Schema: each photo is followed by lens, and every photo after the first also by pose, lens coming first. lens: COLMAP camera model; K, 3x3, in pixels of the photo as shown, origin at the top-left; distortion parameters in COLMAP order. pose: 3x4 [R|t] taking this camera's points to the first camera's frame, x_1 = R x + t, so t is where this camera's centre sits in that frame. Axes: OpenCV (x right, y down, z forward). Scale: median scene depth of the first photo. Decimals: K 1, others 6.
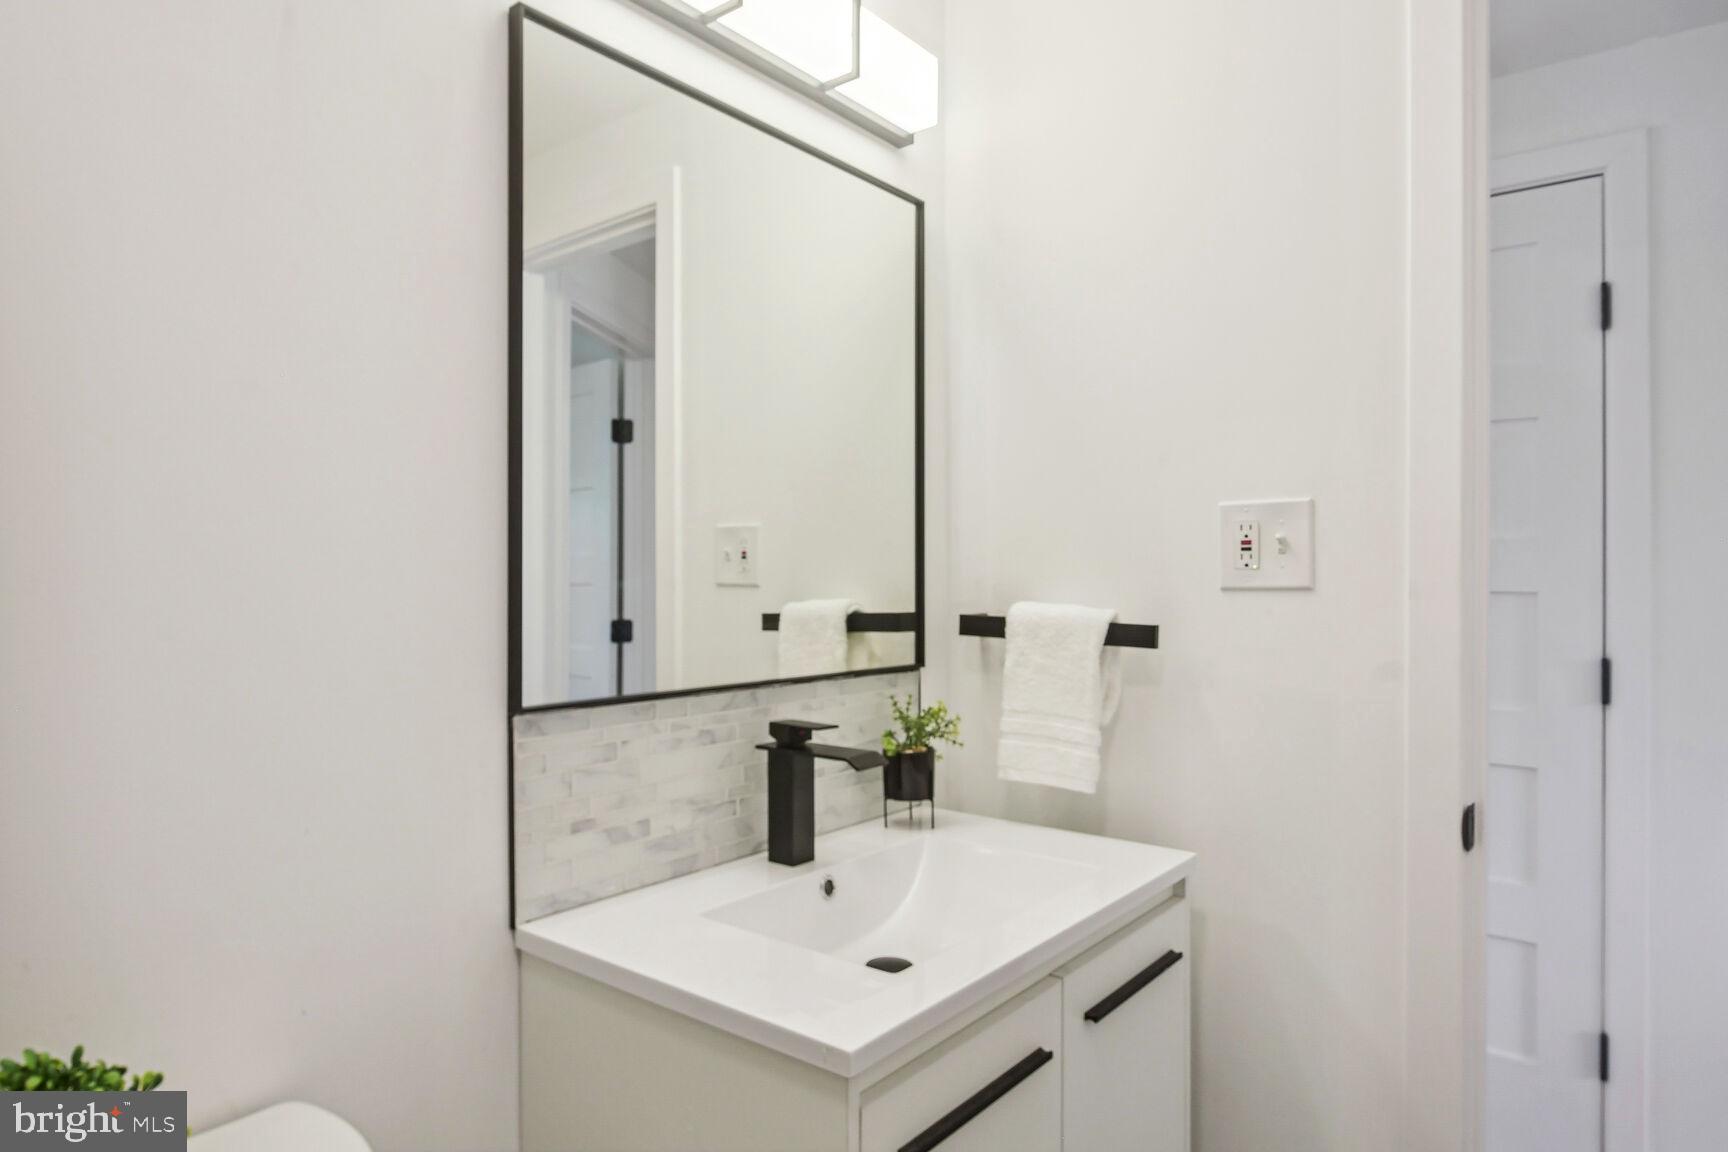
lens RADIAL K [[1010.4, 0, 851.8], [0, 1010.4, 598.6], [0, 0, 1]] dist [-0.012869, -0.001318]
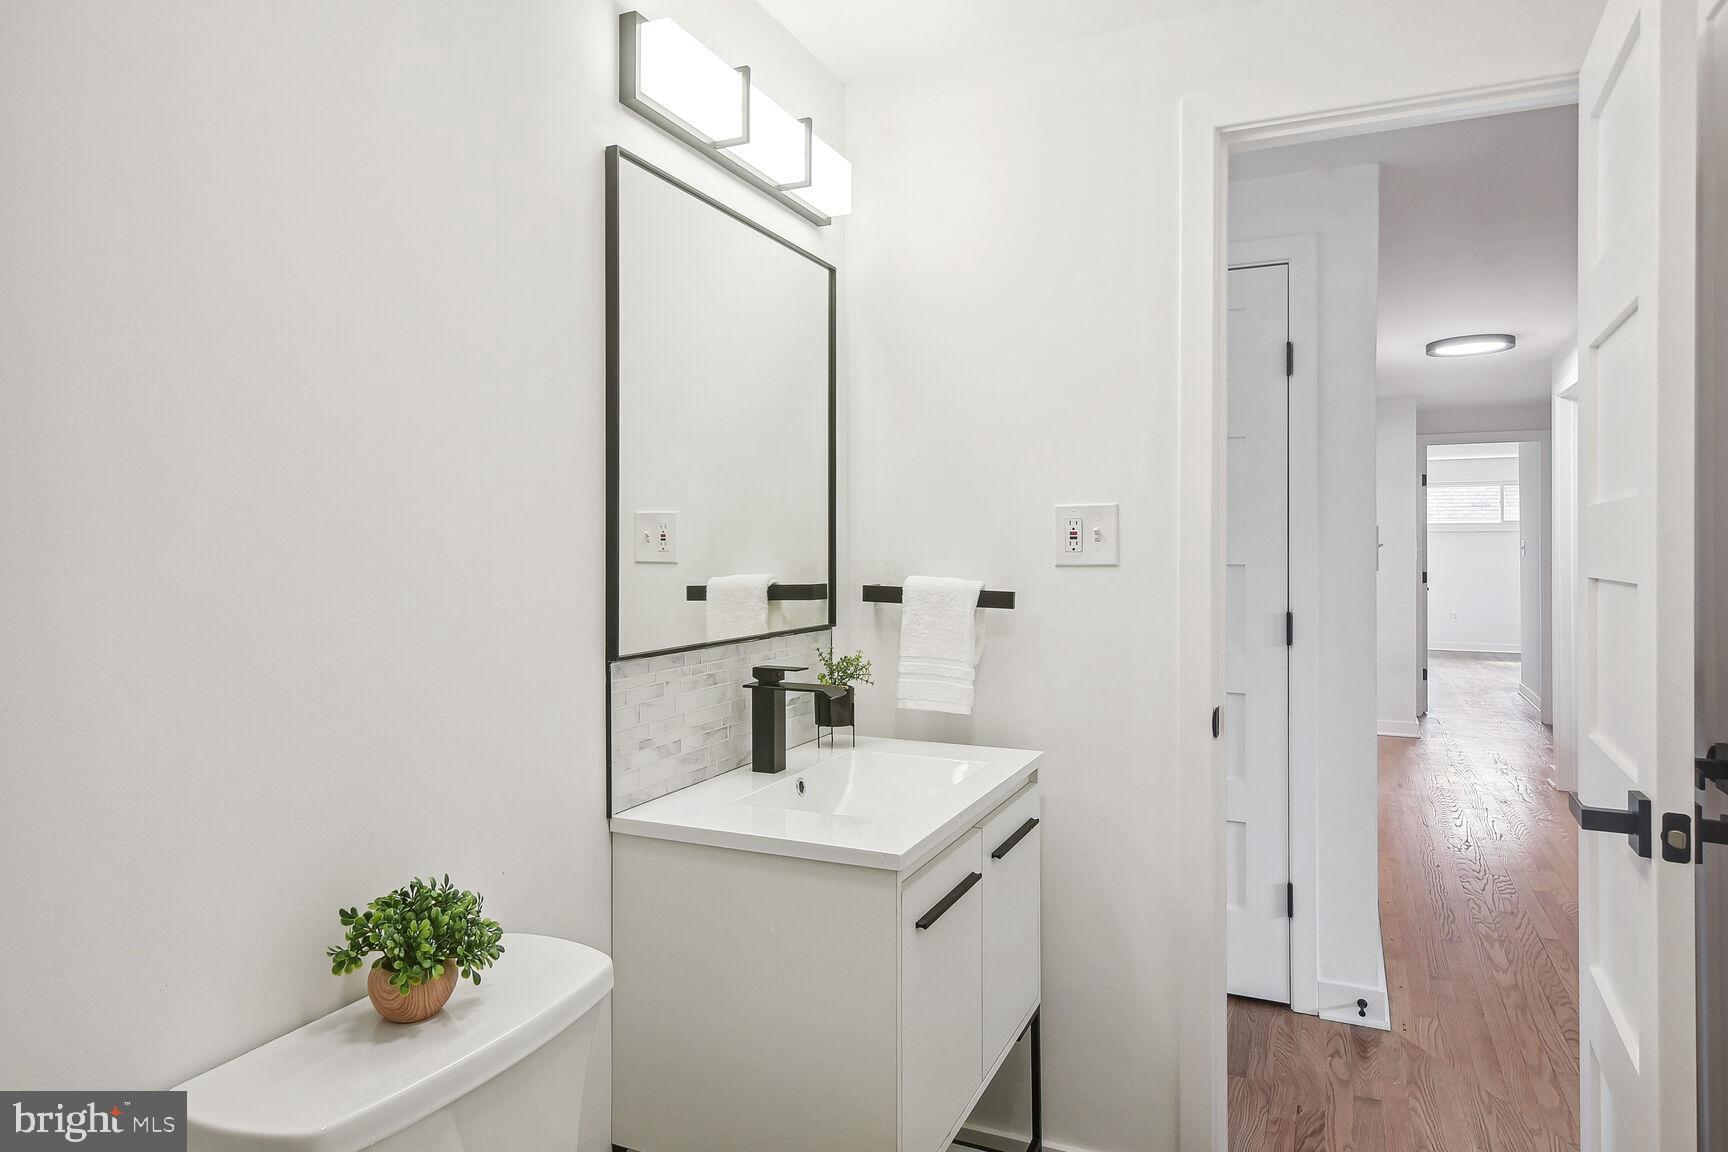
lens RADIAL K [[1072.7, 0, 832.1], [0, 1072.7, 576.7], [0, 0, 1]] dist [0.001336, 0.000477]
pose [[0.968144, -0.008082, 0.250265, -0.320704], [0.005889, 0.999937, 0.009509, -0.010551], [-0.250326, -0.007732, 0.968131, -0.386310]]
